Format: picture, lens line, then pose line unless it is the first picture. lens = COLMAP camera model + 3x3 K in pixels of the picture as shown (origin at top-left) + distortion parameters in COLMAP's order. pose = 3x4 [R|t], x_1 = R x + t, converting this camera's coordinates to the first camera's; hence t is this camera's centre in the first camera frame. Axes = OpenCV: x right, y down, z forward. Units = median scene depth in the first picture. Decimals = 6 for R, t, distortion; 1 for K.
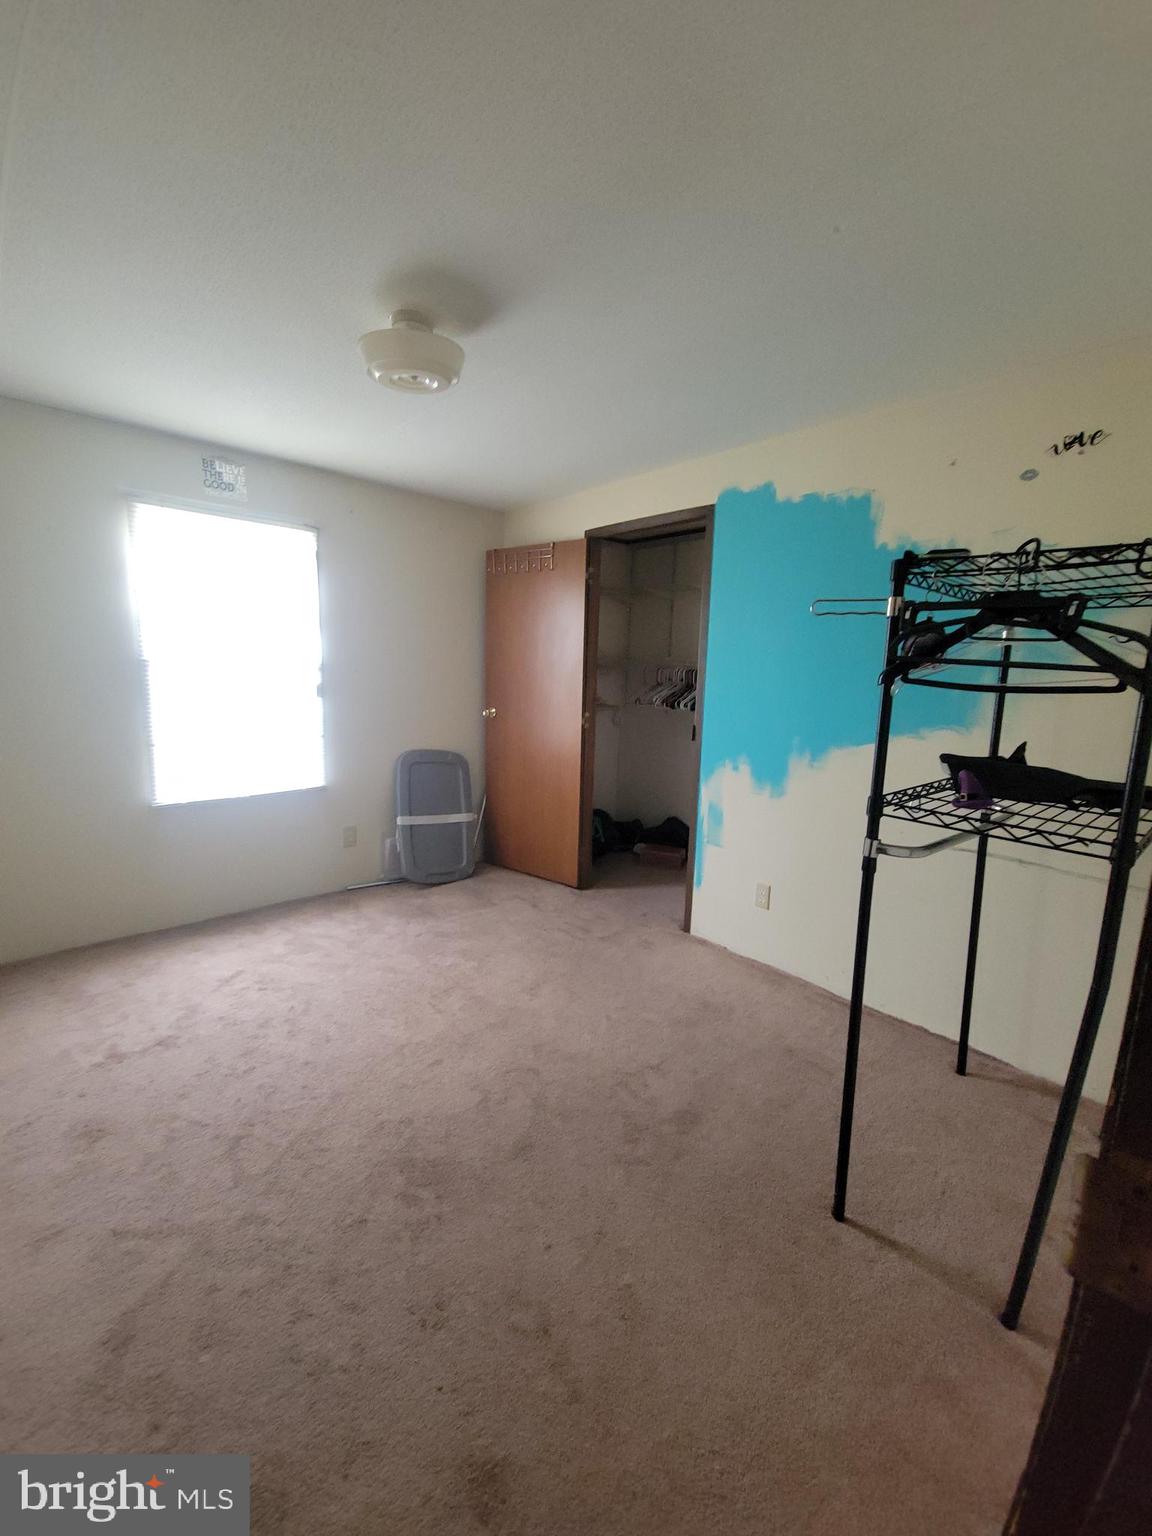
lens RADIAL K [[622.3, 0, 576.3], [0, 622.3, 762.5], [0, 0, 1]] dist [0.011879, -0.007130]
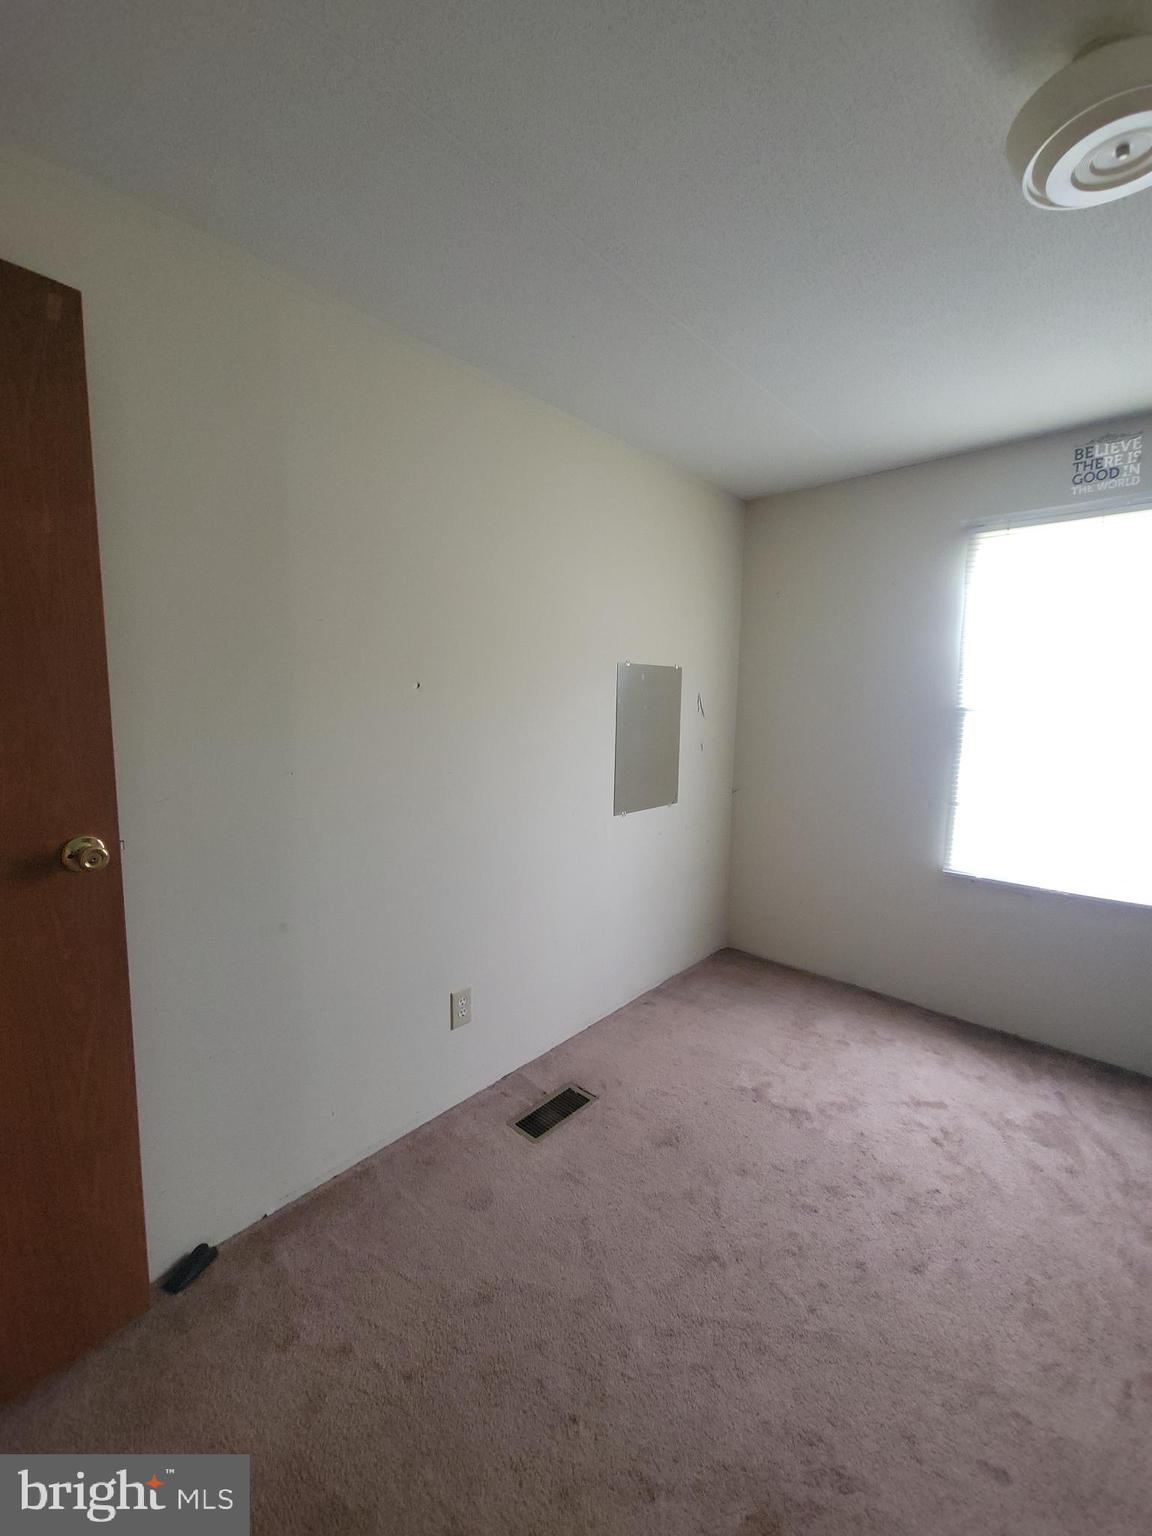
lens RADIAL K [[622.3, 0, 576.3], [0, 622.3, 762.5], [0, 0, 1]] dist [0.011879, -0.007130]
pose [[0.090316, 0.078277, -0.992832, 0.159067], [-0.160797, 0.984973, 0.063030, -0.059925], [0.982847, 0.153952, 0.101545, 0.410926]]
